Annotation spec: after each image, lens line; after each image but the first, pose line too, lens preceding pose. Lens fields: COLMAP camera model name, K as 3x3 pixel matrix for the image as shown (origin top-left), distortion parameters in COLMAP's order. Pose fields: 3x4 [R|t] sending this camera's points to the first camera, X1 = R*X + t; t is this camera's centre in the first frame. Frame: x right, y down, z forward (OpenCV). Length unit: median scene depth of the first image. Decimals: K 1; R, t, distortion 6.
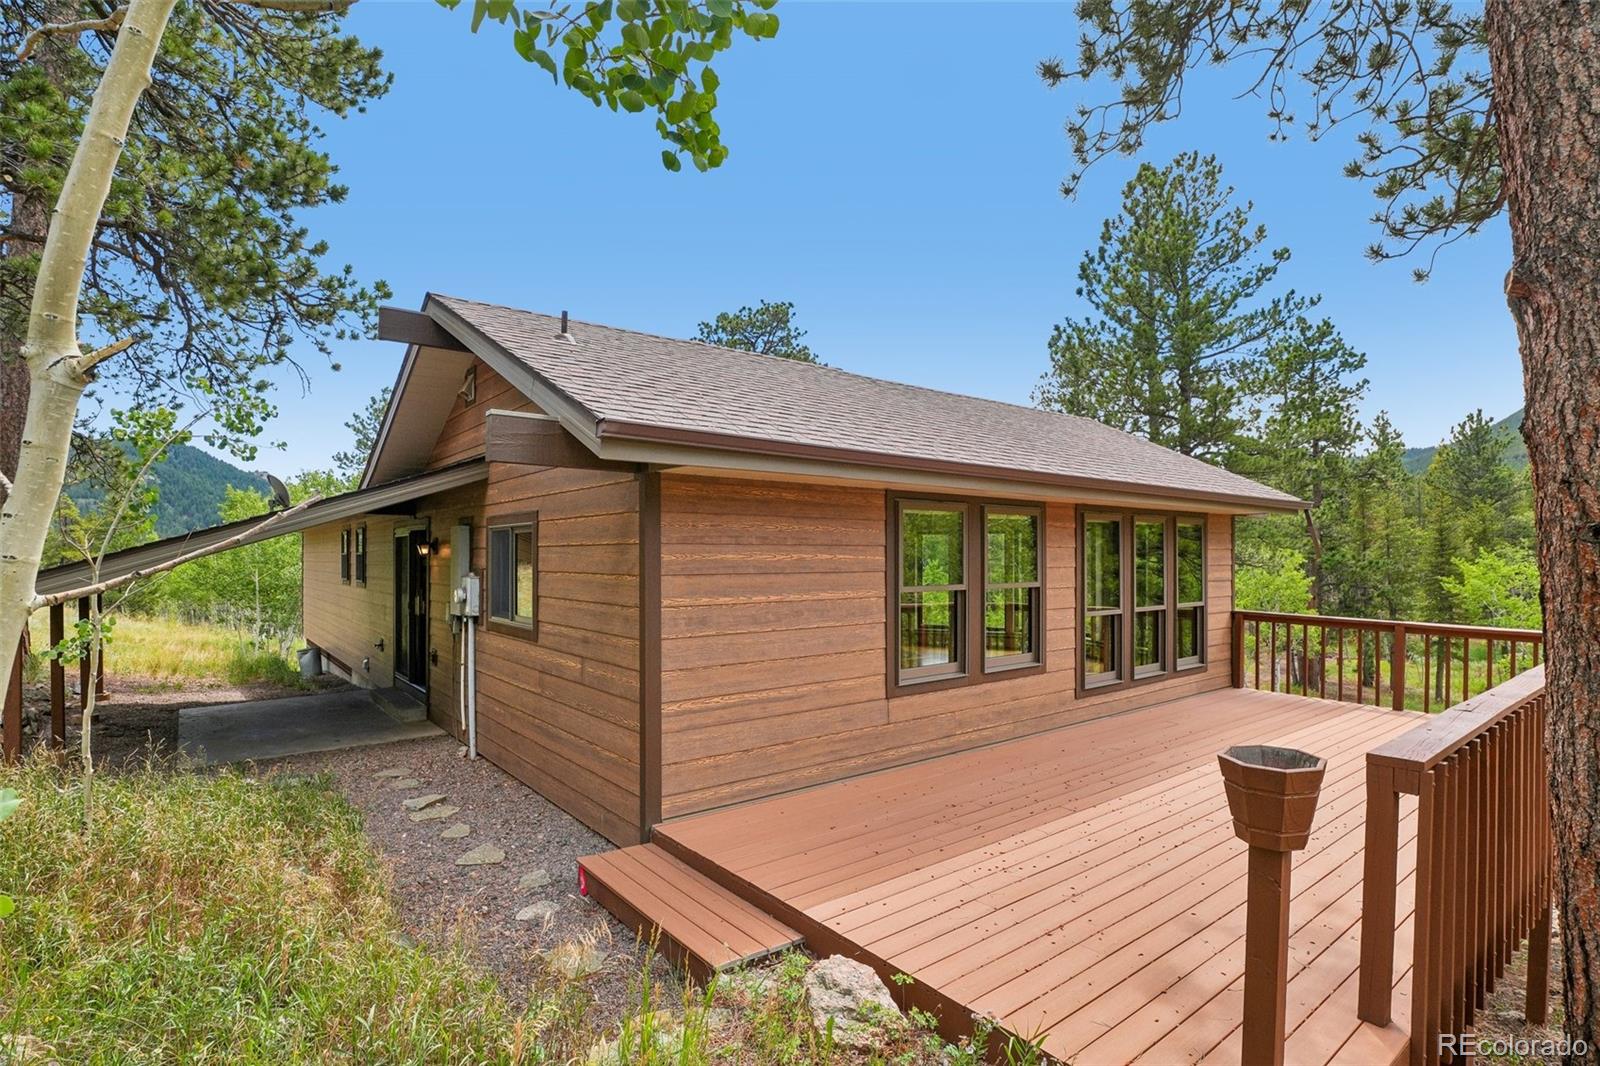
lens RADIAL K [[790.6, 0, 800.2], [0, 790.6, 545.9], [0, 0, 1]] dist [-0.038901, 0.007271]
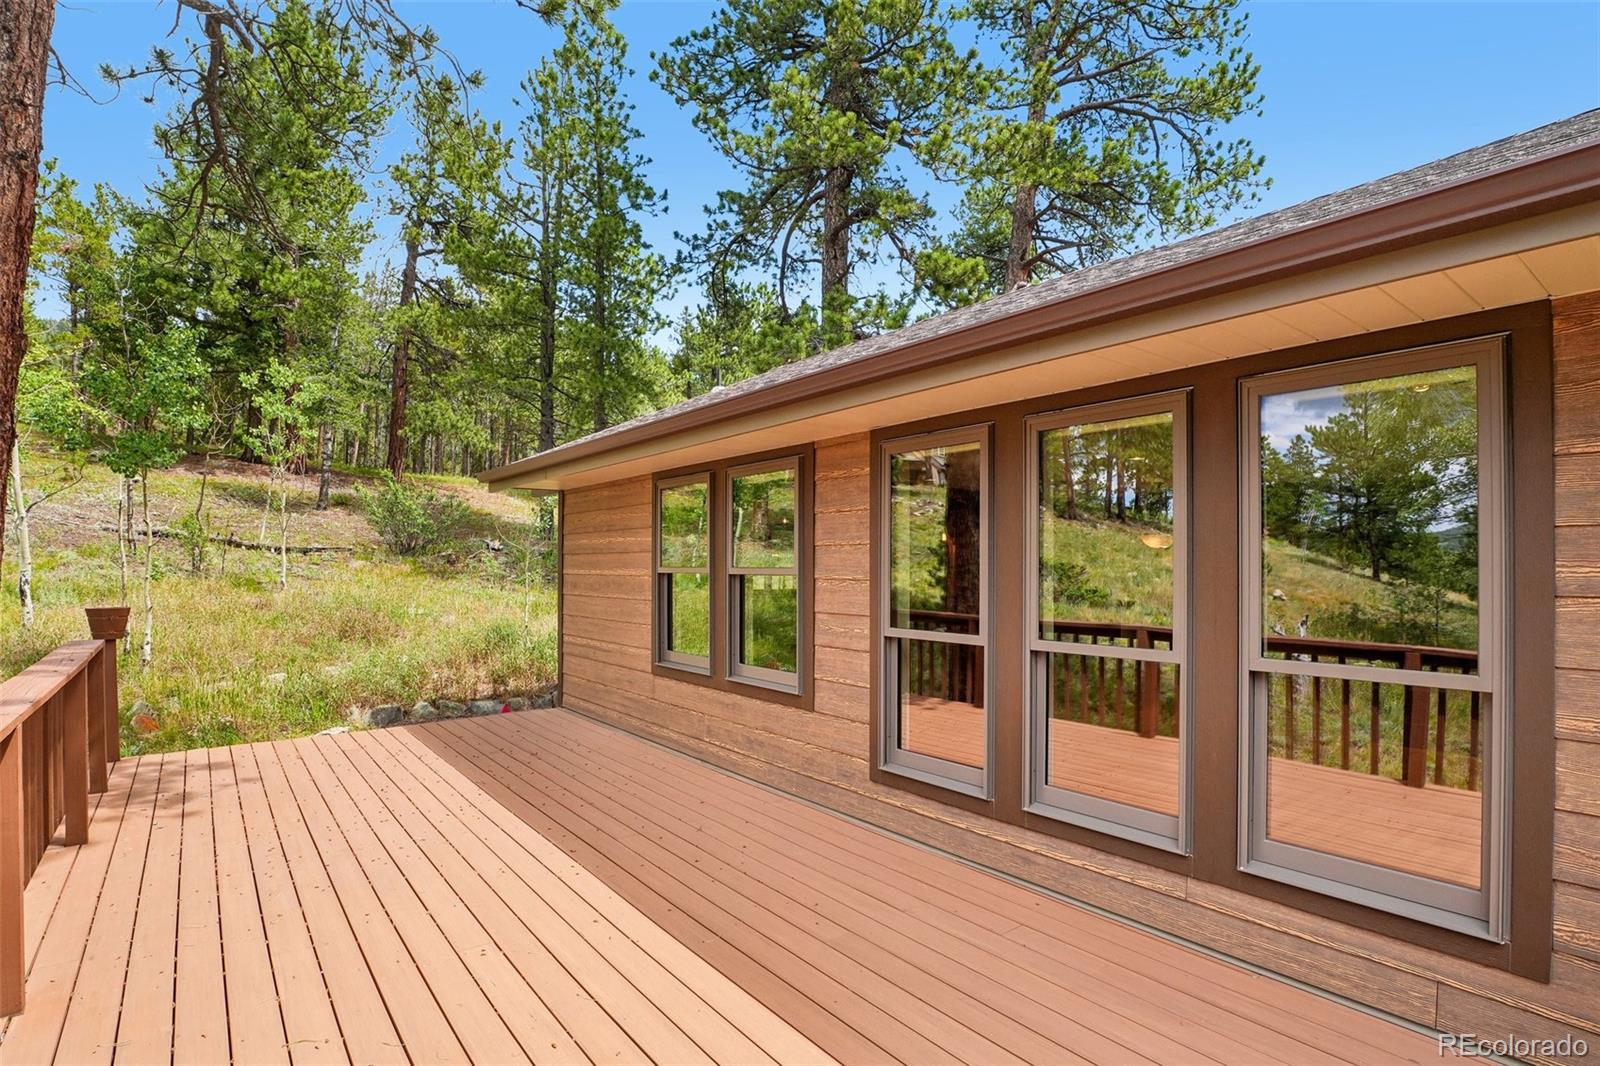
lens RADIAL K [[790.6, 0, 799.7], [0, 790.6, 549.2], [0, 0, 1]] dist [-0.038901, 0.007271]
pose [[-0.000988, -0.015882, -0.999873, 1.094975], [0.013361, 0.999784, -0.015893, 0.045206], [0.999910, -0.013375, -0.000775, 1.135718]]
